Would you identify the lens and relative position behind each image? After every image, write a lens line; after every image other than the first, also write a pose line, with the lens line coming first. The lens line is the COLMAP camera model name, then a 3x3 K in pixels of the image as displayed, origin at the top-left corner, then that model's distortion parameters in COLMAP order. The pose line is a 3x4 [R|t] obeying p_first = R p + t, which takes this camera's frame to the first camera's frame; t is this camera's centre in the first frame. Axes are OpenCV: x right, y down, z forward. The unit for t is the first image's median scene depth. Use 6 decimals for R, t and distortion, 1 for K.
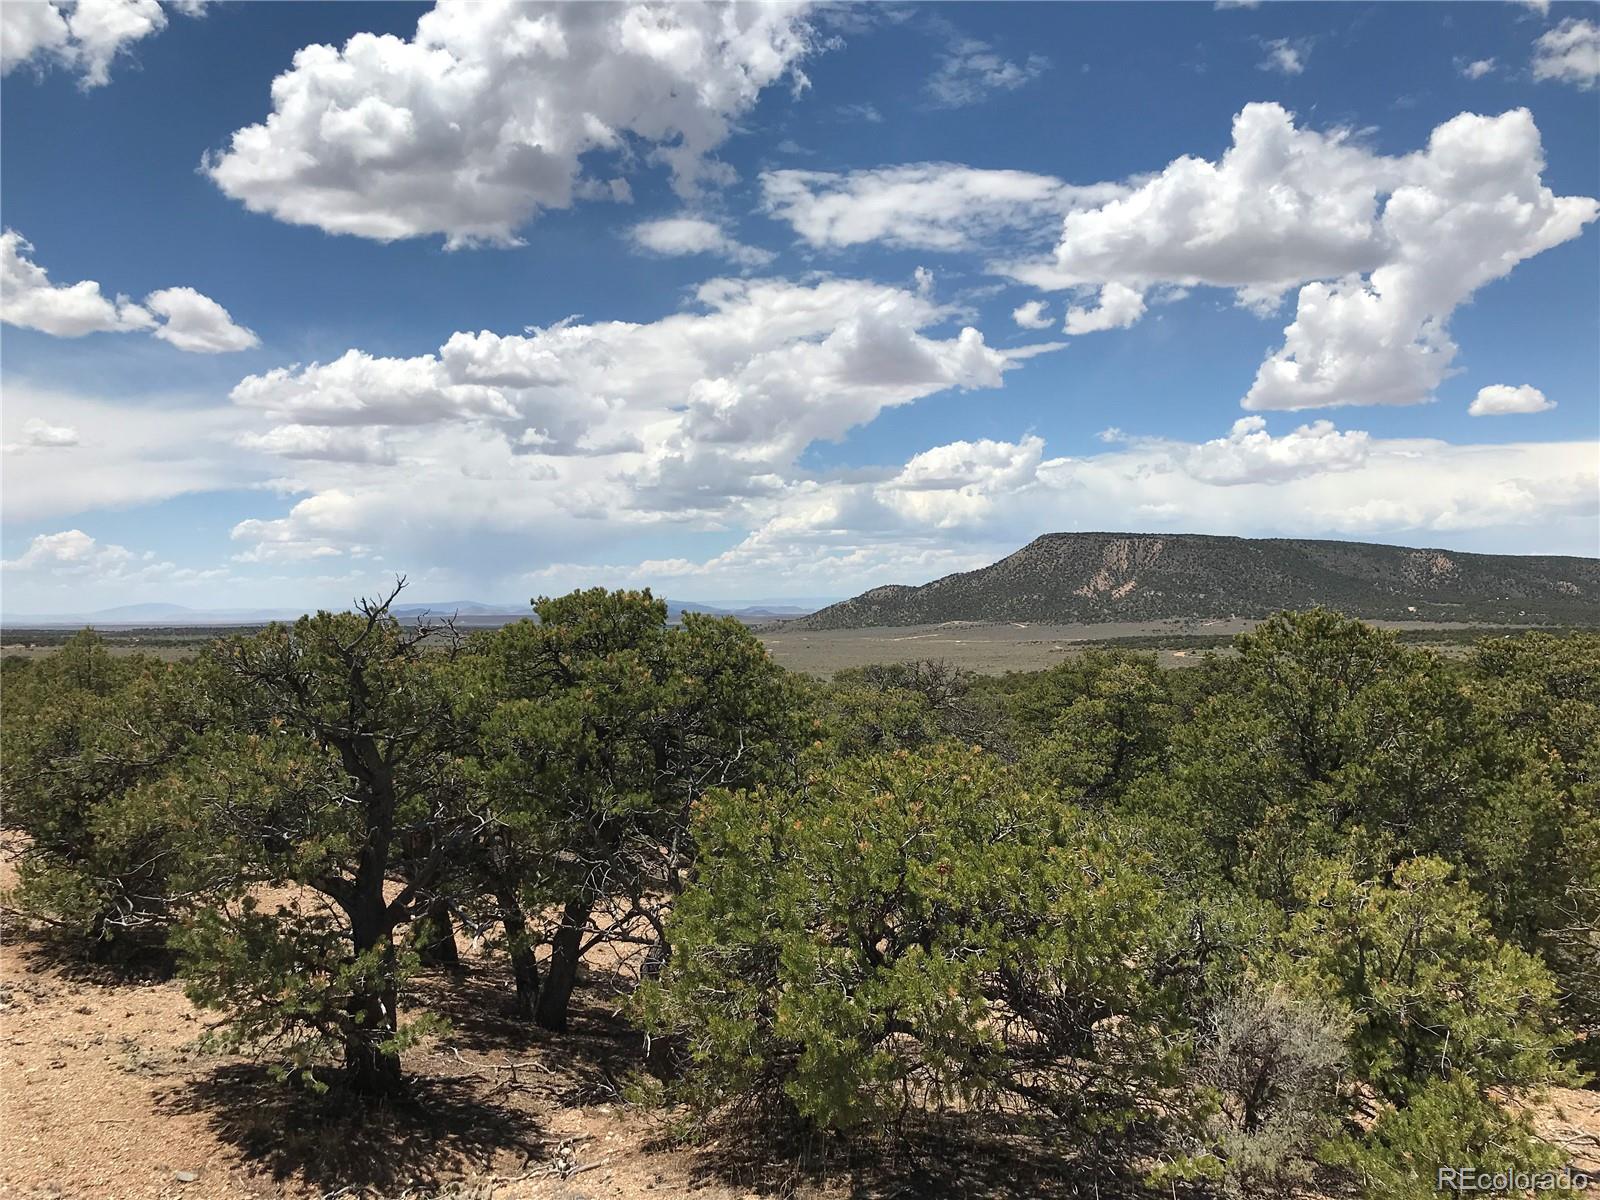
lens RADIAL K [[1302.0, 0, 799.2], [0, 1302.0, 591.7], [0, 0, 1]] dist [0.027007, -0.031485]
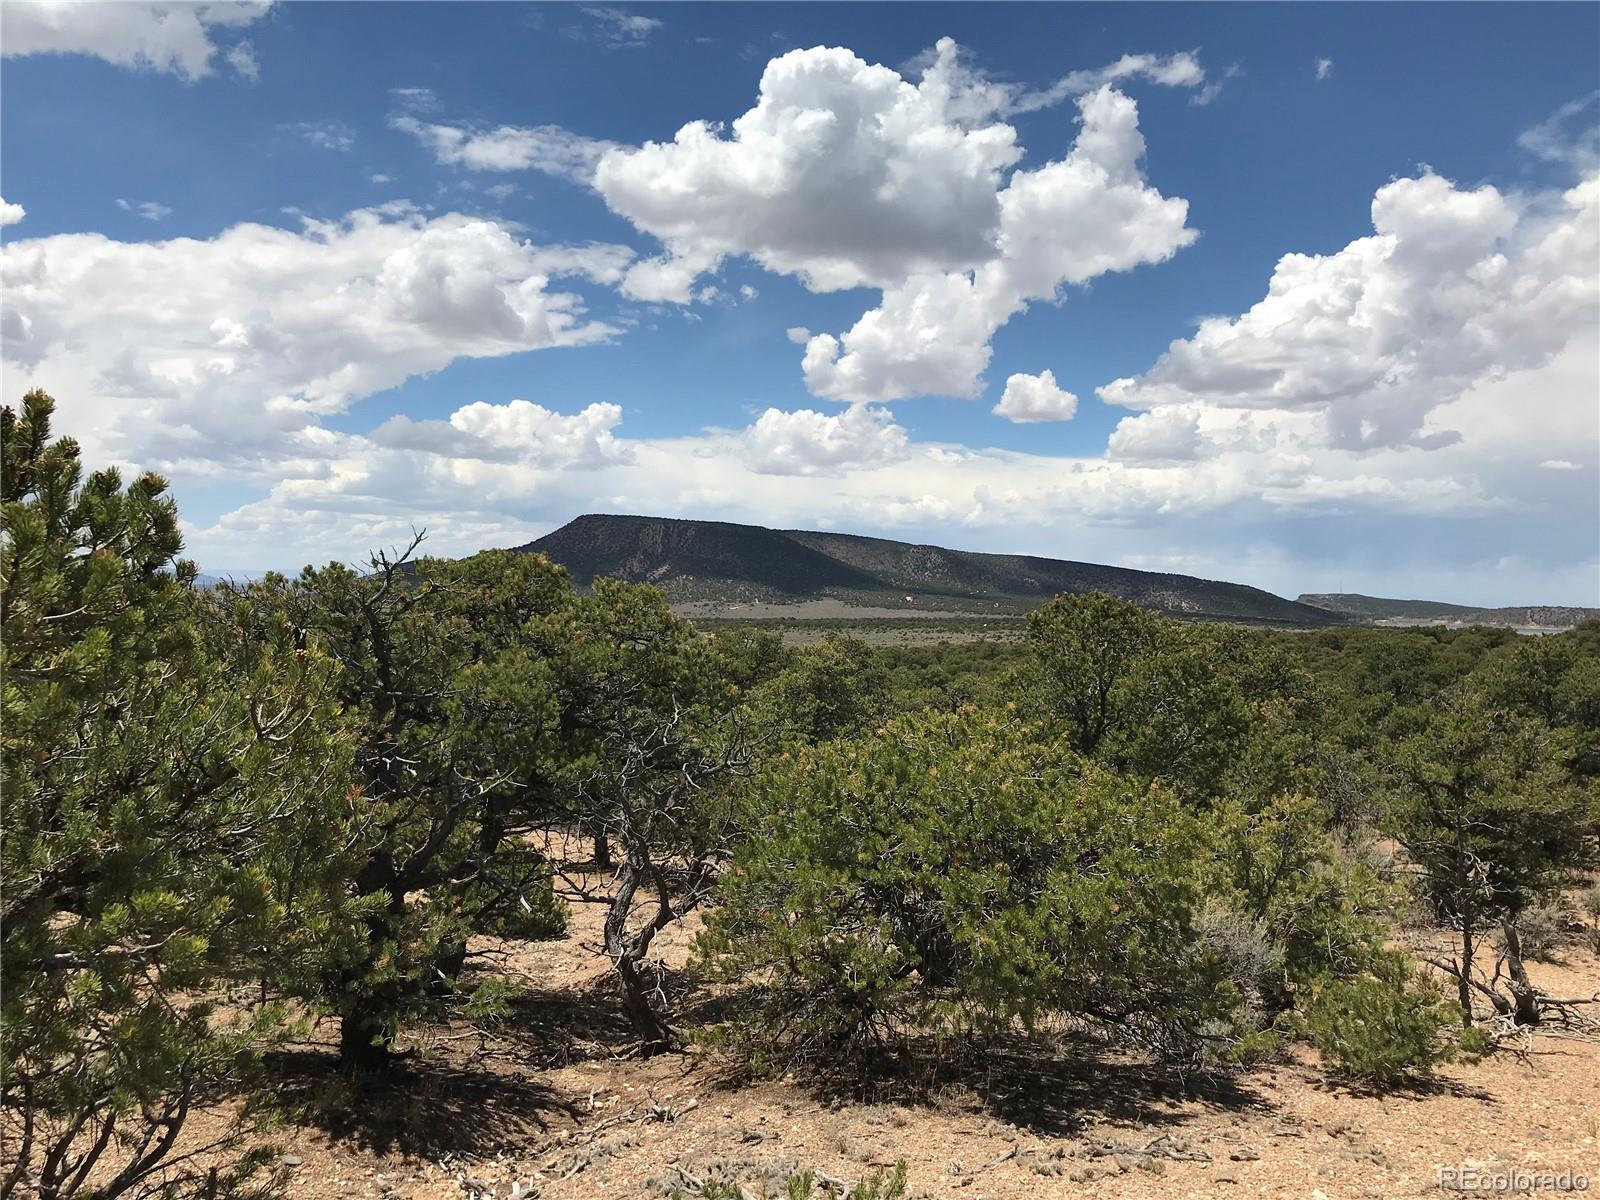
lens RADIAL K [[1302.0, 0, 792.1], [0, 1302.0, 576.9], [0, 0, 1]] dist [0.027007, -0.031485]
pose [[0.938898, 0.032662, 0.342642, -0.145130], [-0.034075, 0.999417, -0.001898, 0.006344], [-0.342505, -0.009893, 0.939464, 0.001901]]
